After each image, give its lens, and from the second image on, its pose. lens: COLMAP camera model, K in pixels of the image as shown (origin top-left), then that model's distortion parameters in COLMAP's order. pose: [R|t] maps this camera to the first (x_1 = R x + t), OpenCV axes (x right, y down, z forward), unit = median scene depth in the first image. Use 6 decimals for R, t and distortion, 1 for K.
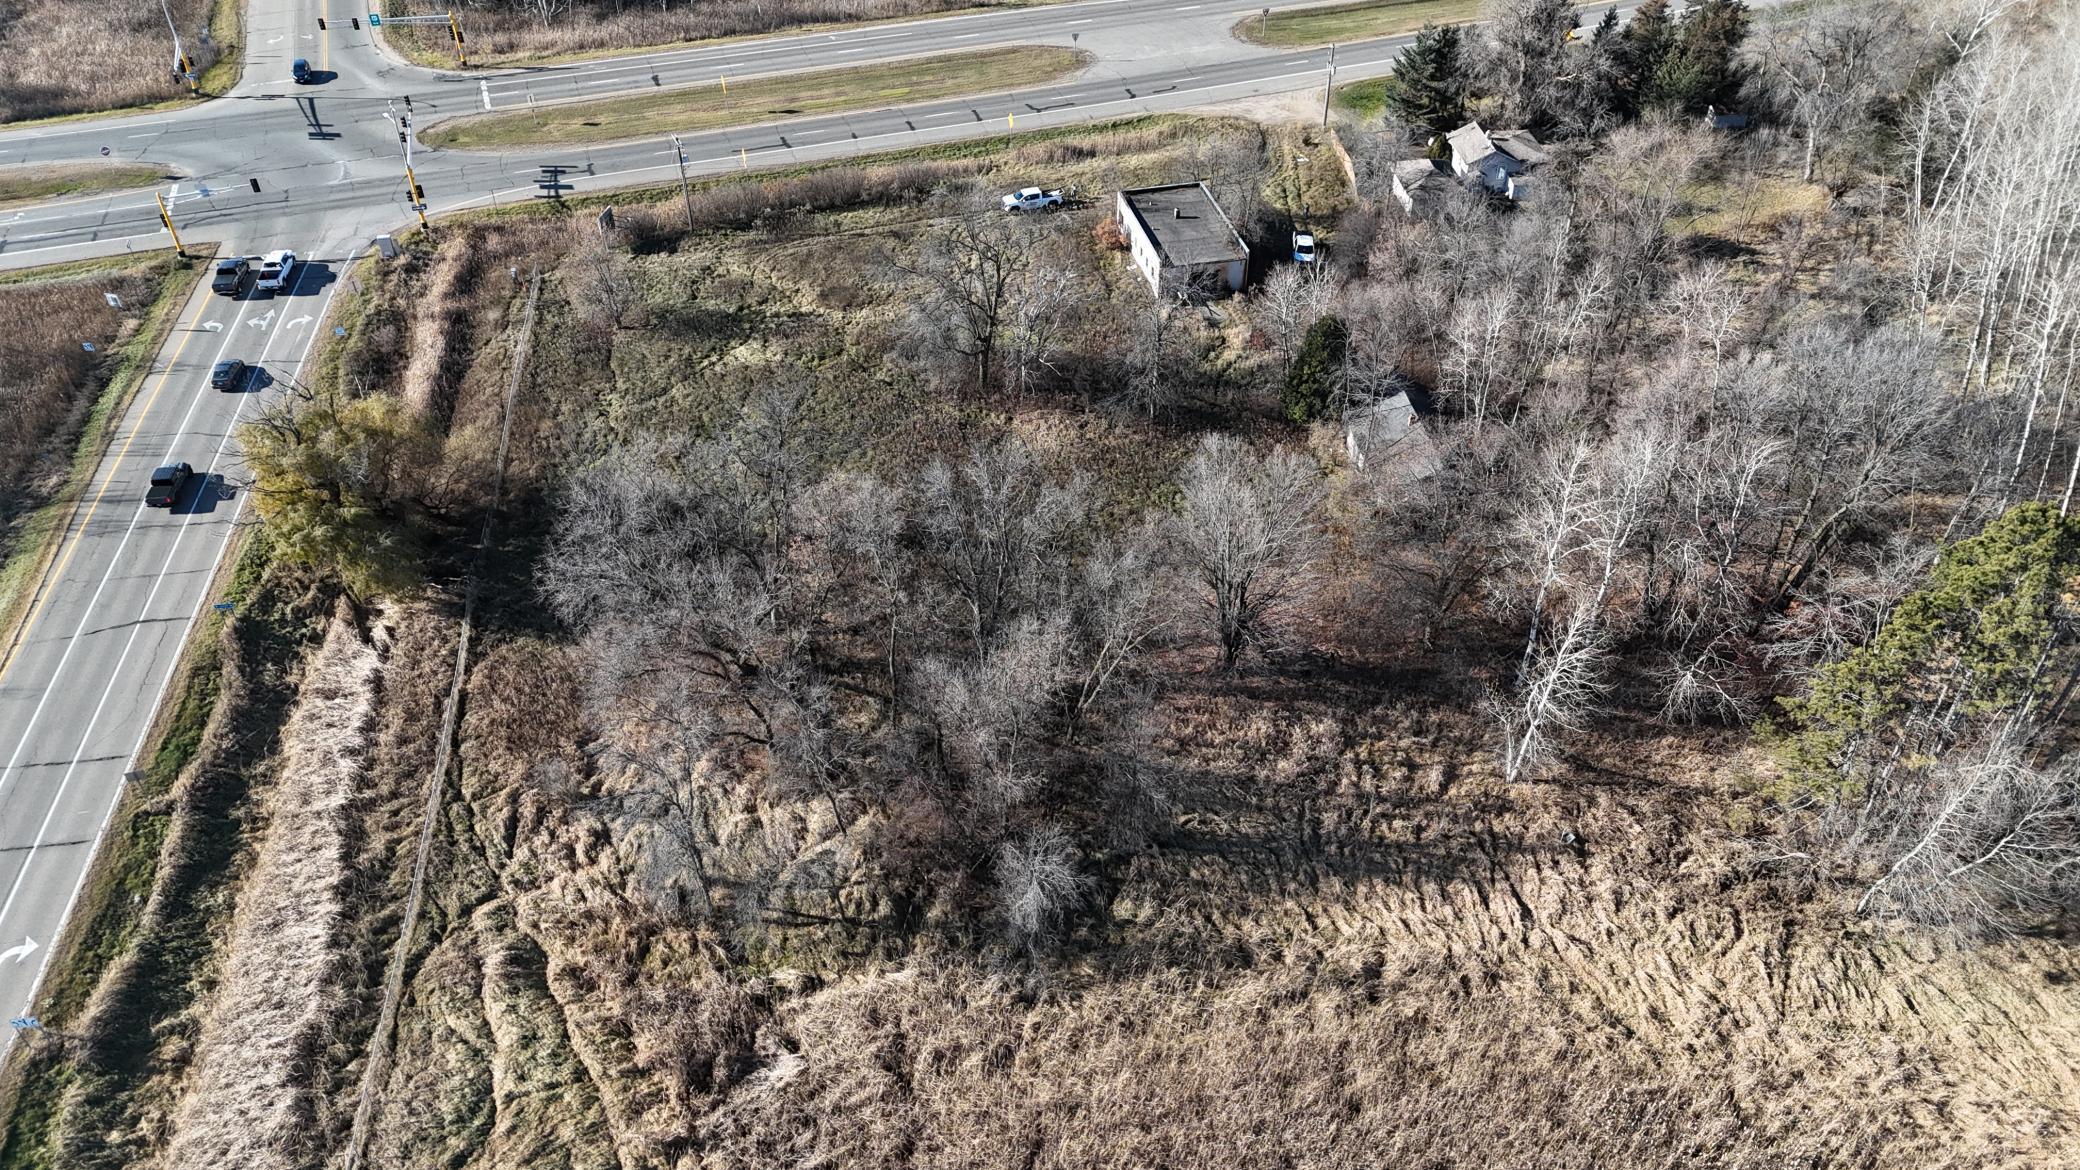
lens RADIAL K [[1521.7, 0, 1046.4], [0, 1521.7, 582.3], [0, 0, 1]] dist [0.072549, -0.058861]
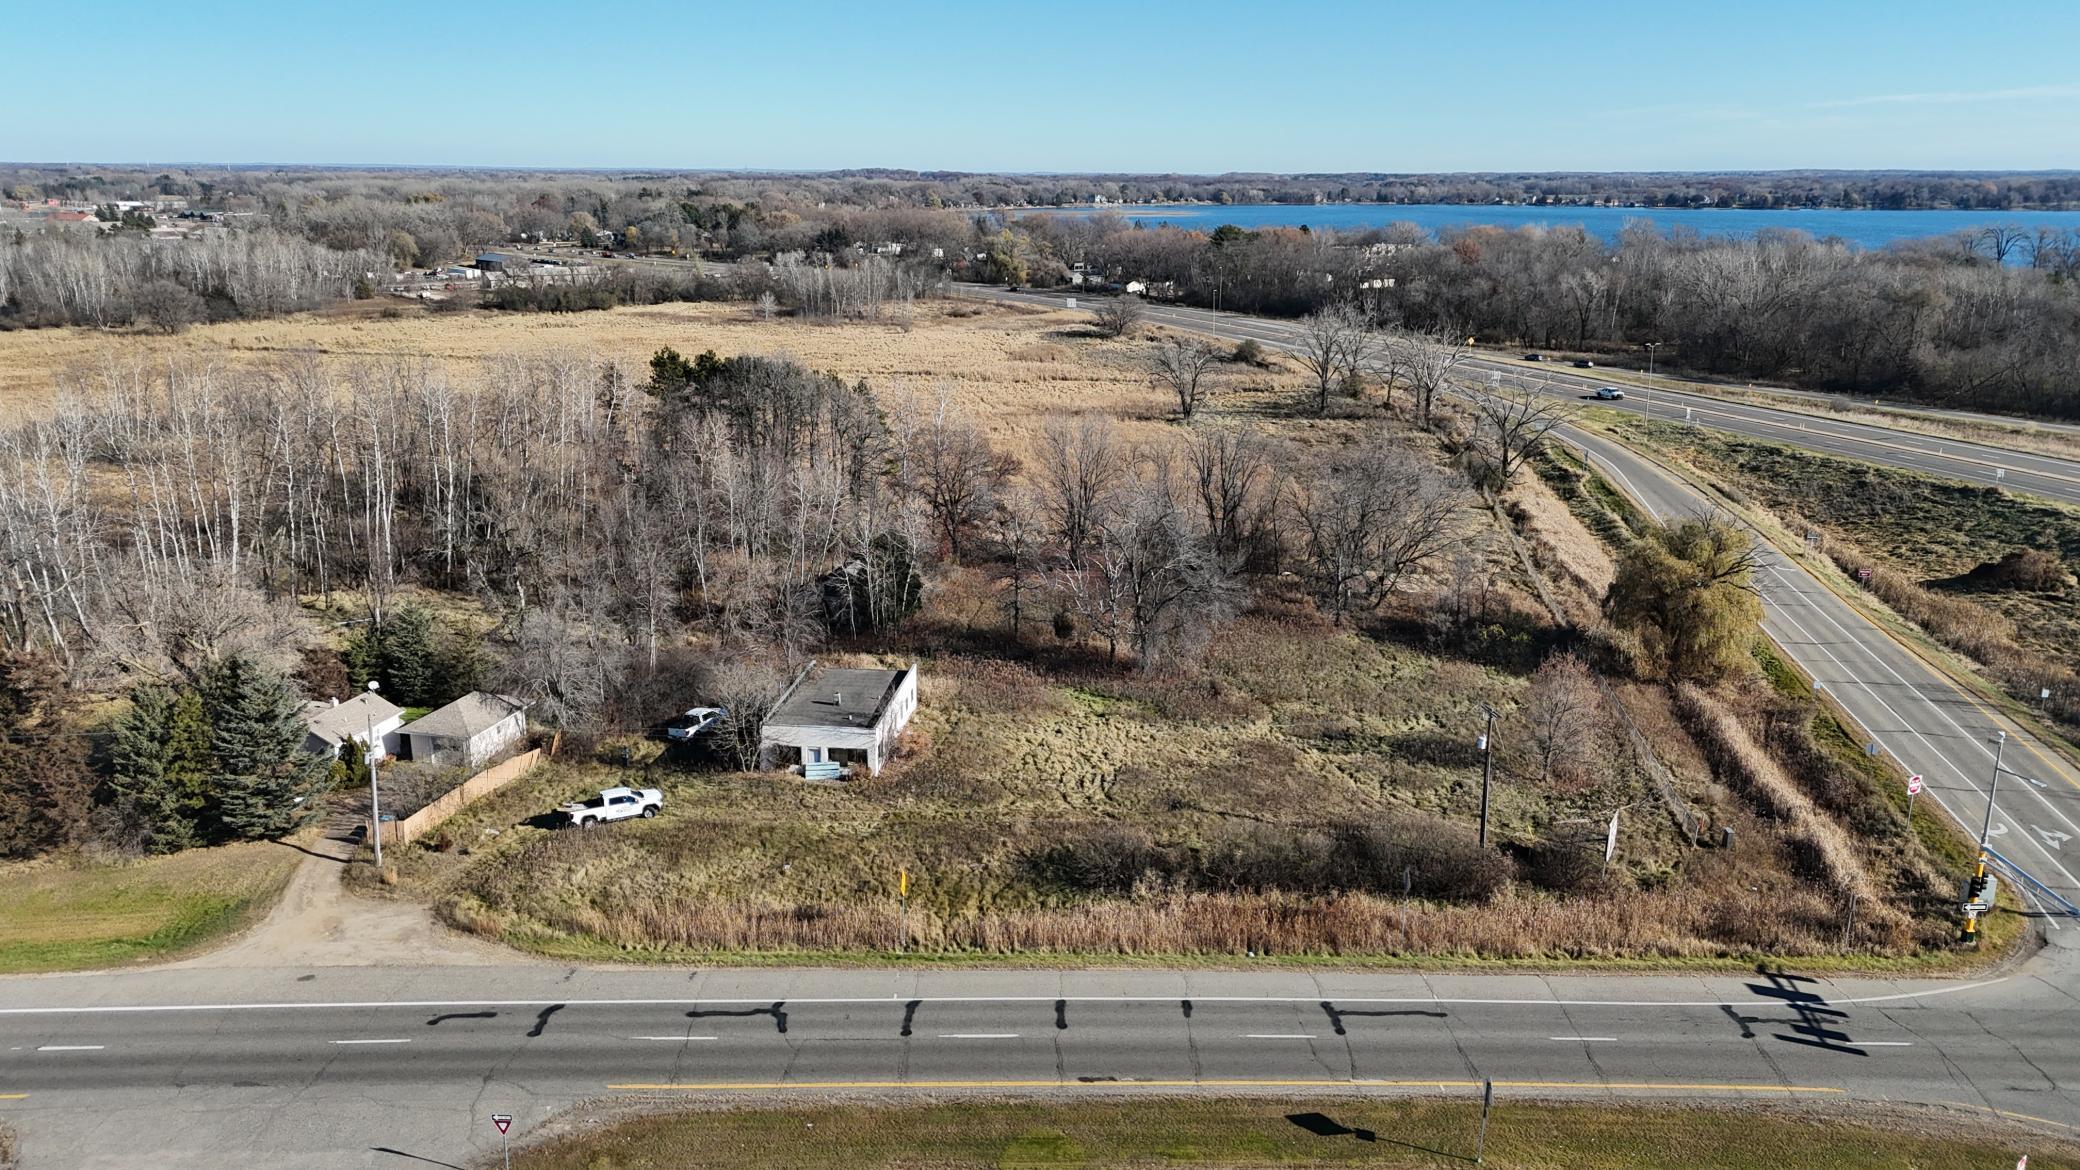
lens RADIAL K [[1521.7, 0, 1046.4], [0, 1521.7, 582.3], [0, 0, 1]] dist [0.072549, -0.058861]
pose [[-0.951149, -0.080636, 0.298016, -0.249528], [0.195165, 0.590908, 0.782776, -0.871977], [-0.239220, 0.802699, -0.546304, 1.355945]]
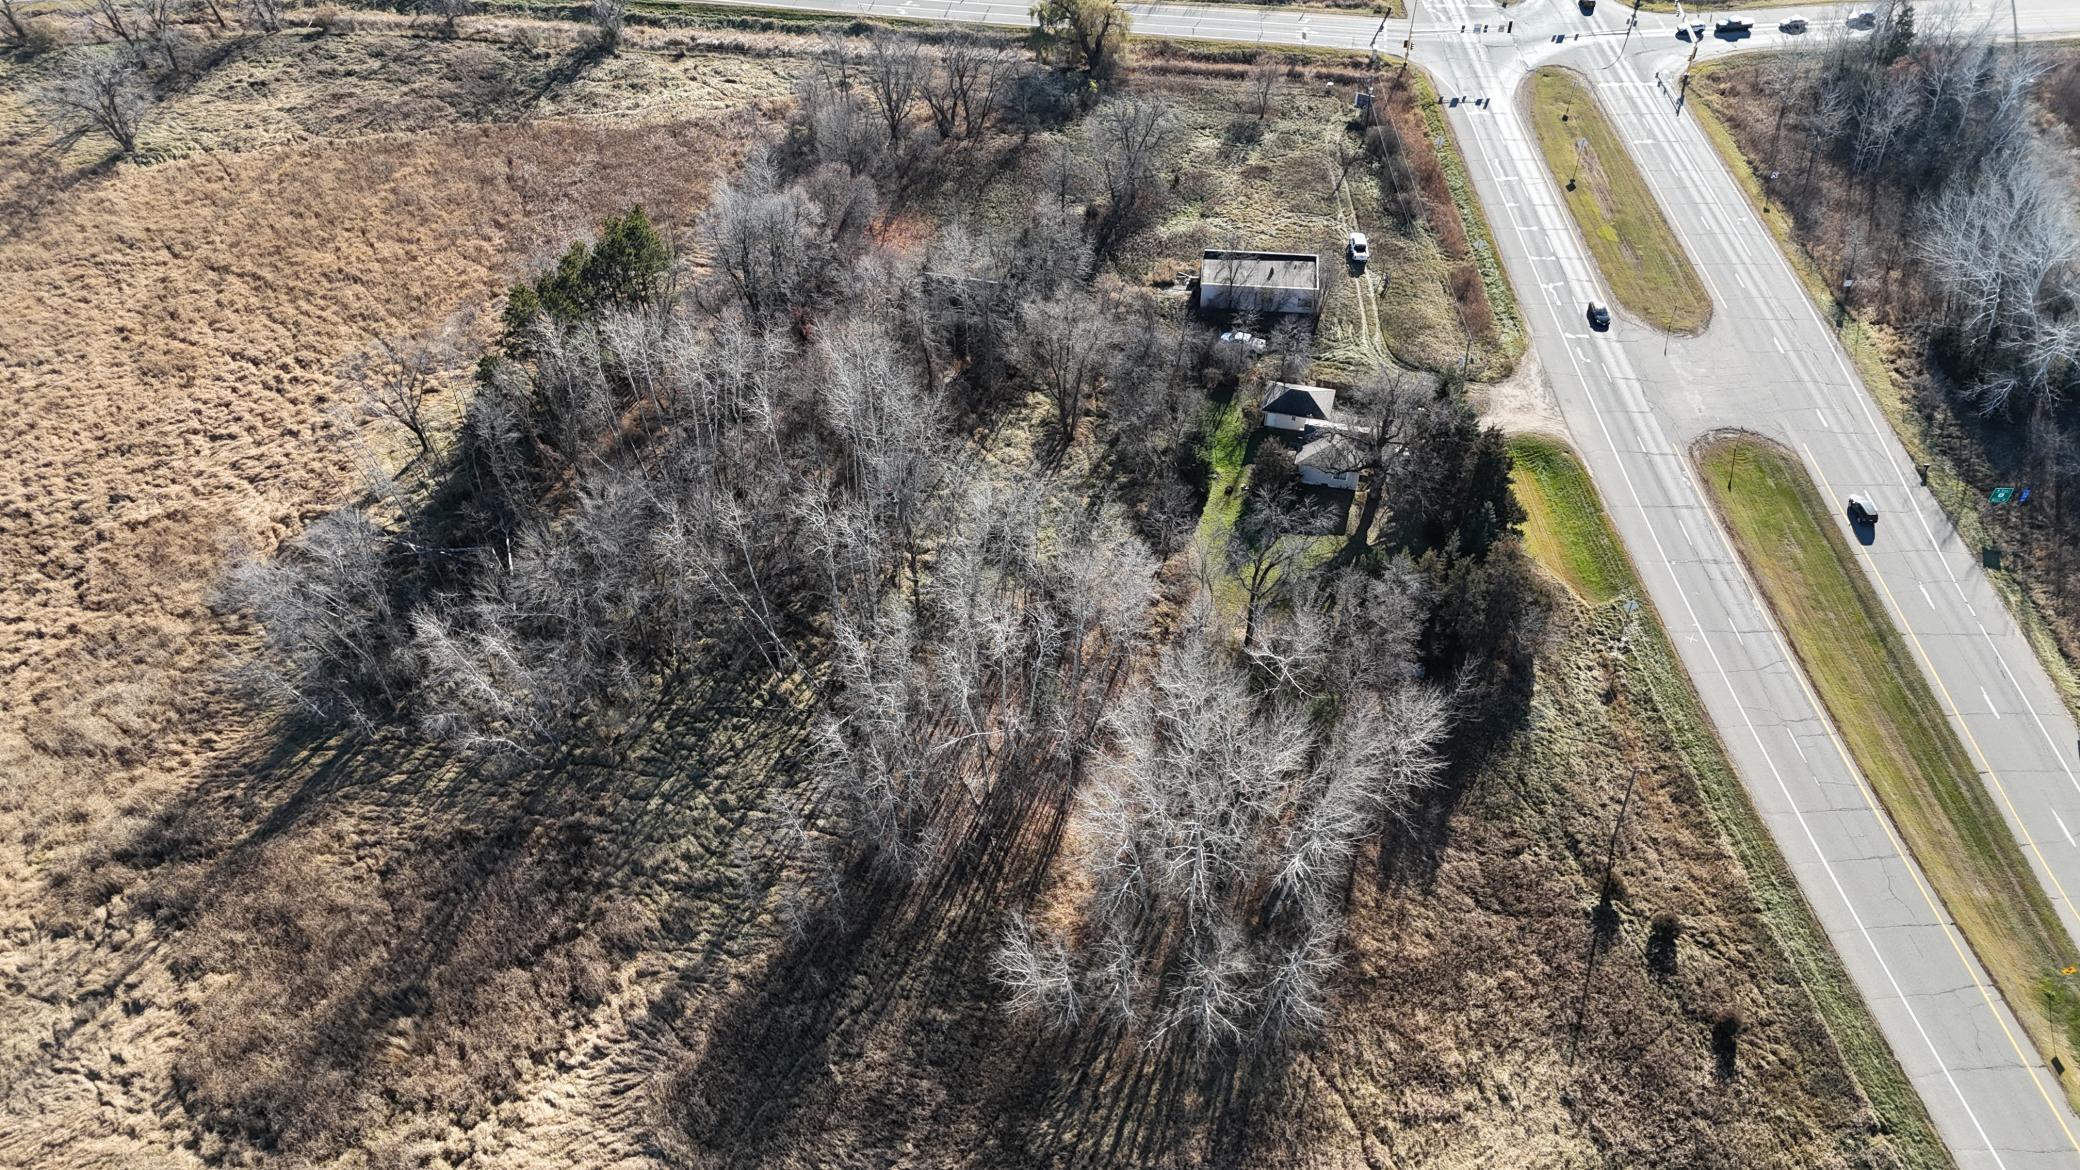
lens RADIAL K [[1521.7, 0, 1046.4], [0, 1521.7, 582.3], [0, 0, 1]] dist [0.072549, -0.058861]
pose [[-0.327648, 0.653609, -0.682233, 1.286903], [-0.589058, 0.423244, 0.688386, -0.955334], [0.738687, 0.627423, 0.246338, 0.685447]]
